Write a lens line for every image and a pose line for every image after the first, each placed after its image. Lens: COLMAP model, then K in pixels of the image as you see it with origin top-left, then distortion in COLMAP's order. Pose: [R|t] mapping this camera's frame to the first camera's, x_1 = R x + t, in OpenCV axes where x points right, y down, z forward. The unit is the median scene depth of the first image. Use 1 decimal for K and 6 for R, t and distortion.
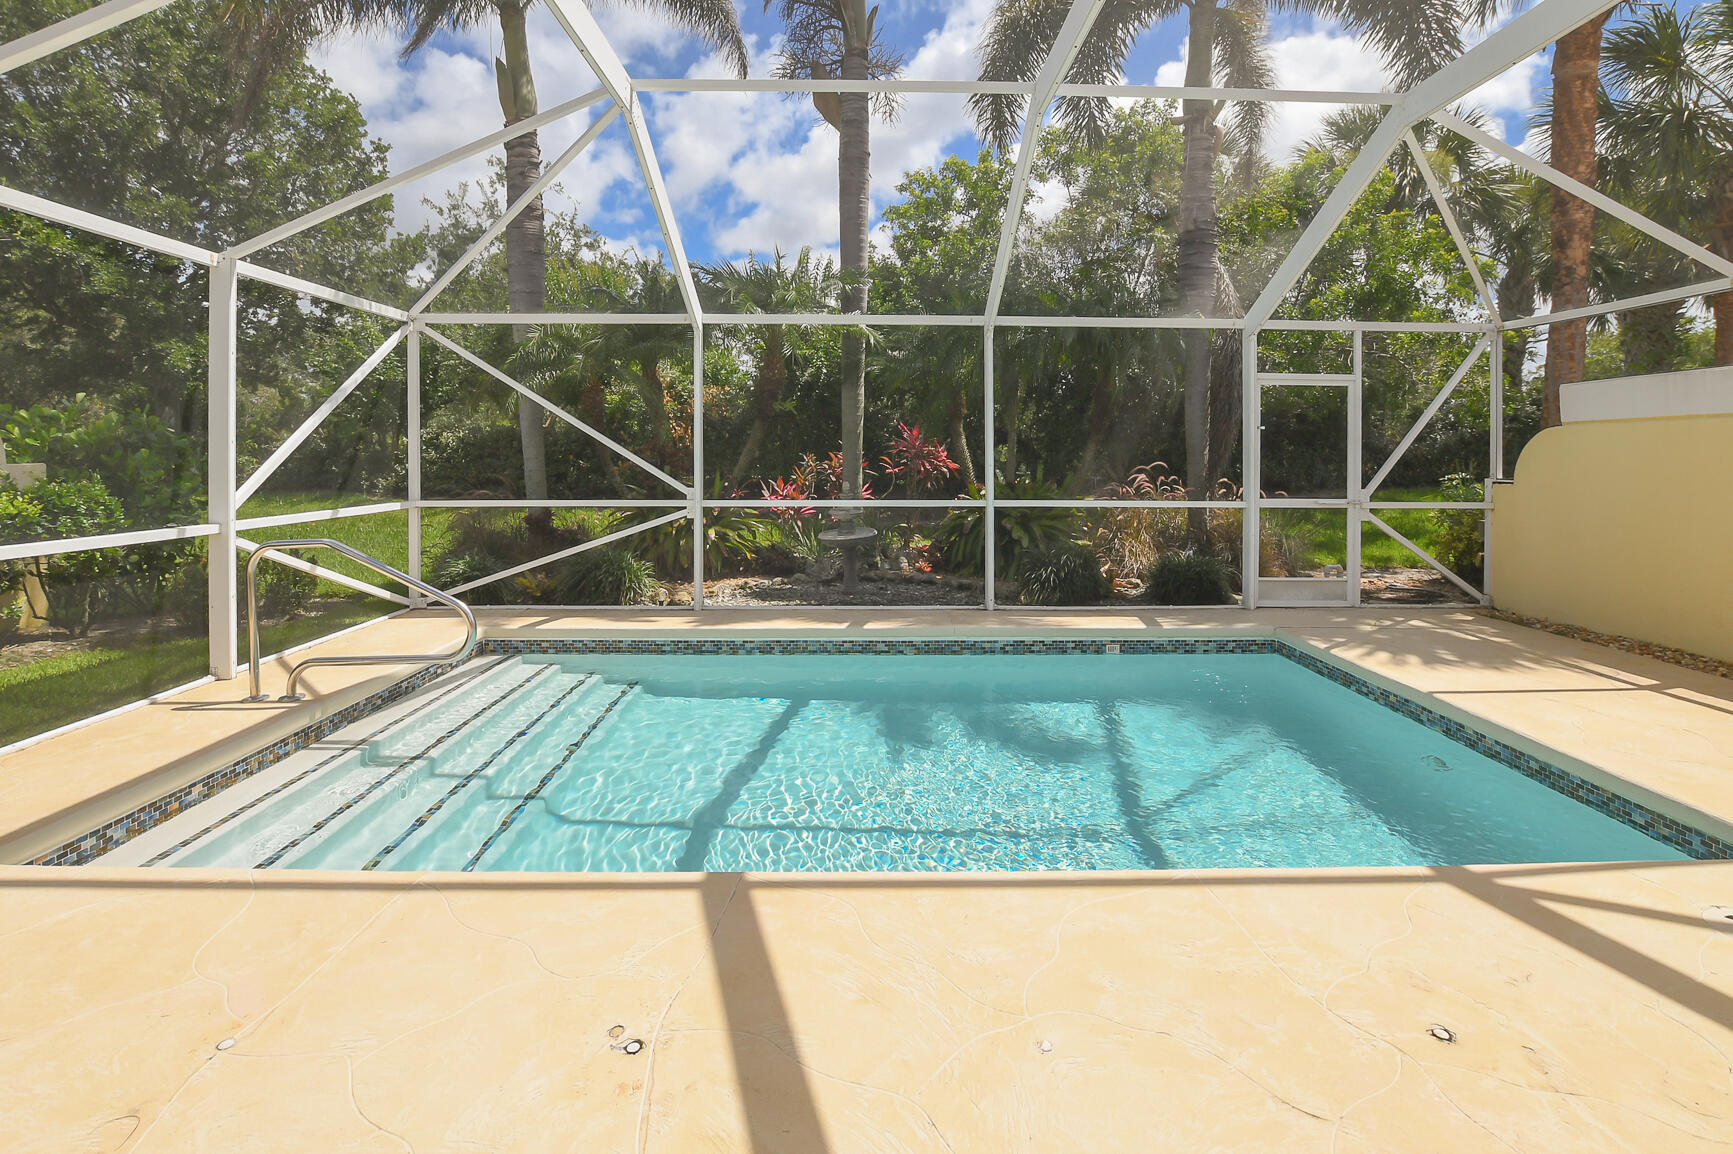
lens RADIAL K [[775.6, 0, 869.6], [0, 775.6, 480.5], [0, 0, 1]] dist [-0.030832, 0.001032]
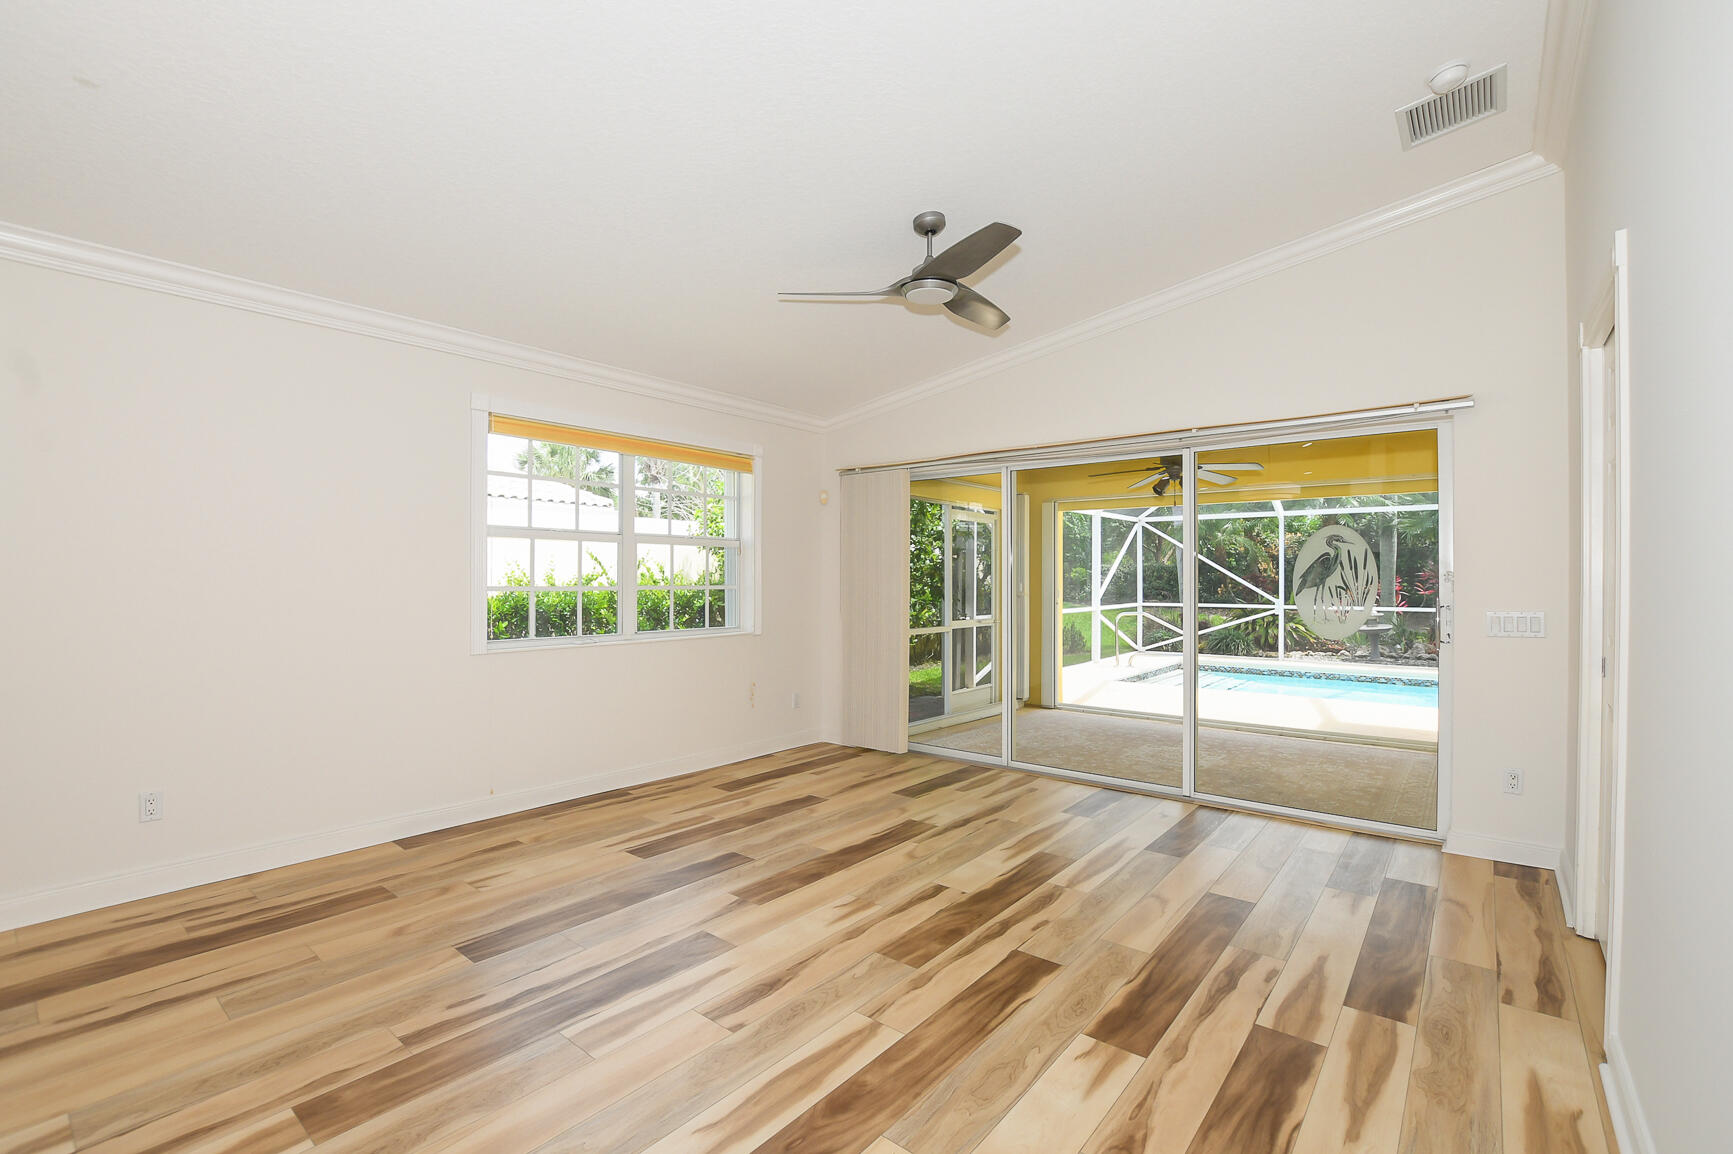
lens RADIAL K [[775.6, 0, 880.8], [0, 775.6, 577.2], [0, 0, 1]] dist [-0.030832, 0.001032]
pose [[0.775640, -0.003614, -0.631166, 0.220106], [-0.016973, 0.999503, -0.026581, 0.023479], [0.630948, 0.031330, 0.775192, -1.141408]]
